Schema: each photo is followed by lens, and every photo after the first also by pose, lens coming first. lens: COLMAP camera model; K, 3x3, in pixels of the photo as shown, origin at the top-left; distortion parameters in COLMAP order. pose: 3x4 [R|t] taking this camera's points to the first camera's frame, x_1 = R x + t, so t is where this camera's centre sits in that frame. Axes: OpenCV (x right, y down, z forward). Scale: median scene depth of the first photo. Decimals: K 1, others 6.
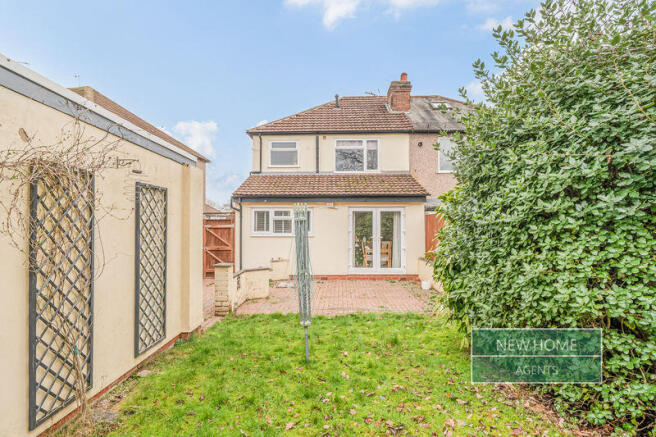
lens RADIAL K [[347.9, 0, 327.7], [0, 347.9, 222.8], [0, 0, 1]] dist [0.001869, 0.000037]
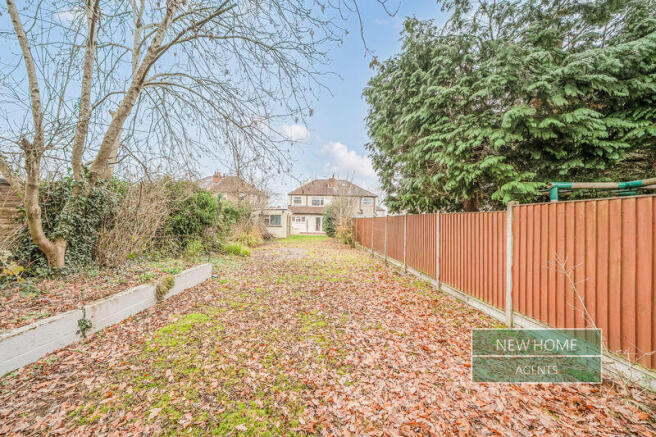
lens RADIAL K [[225.0, 0, 326.8], [0, 225.0, 220.0], [0, 0, 1]] dist [-0.004055, 0.000137]
pose [[0.997277, 0.015447, 0.072107, 0.012073], [-0.015745, 0.999870, 0.003557, -0.008958], [-0.072043, -0.004683, 0.997391, -1.416142]]
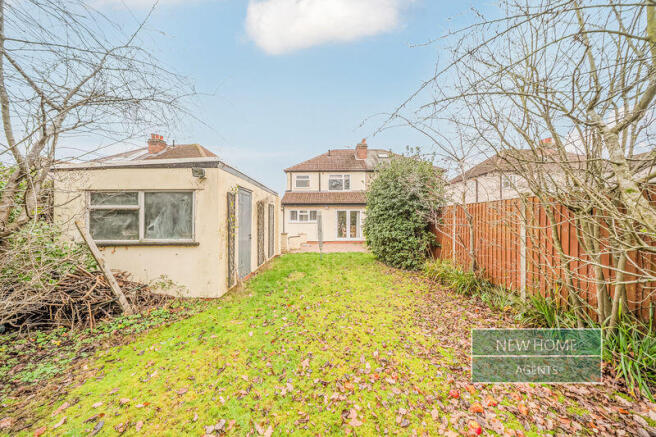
lens RADIAL K [[225.0, 0, 327.4], [0, 225.0, 217.3], [0, 0, 1]] dist [-0.004055, 0.000137]
pose [[0.999731, 0.001455, 0.023144, -0.014546], [-0.001571, 0.999986, 0.004982, -0.001002], [-0.023137, -0.005017, 0.999720, -0.303018]]
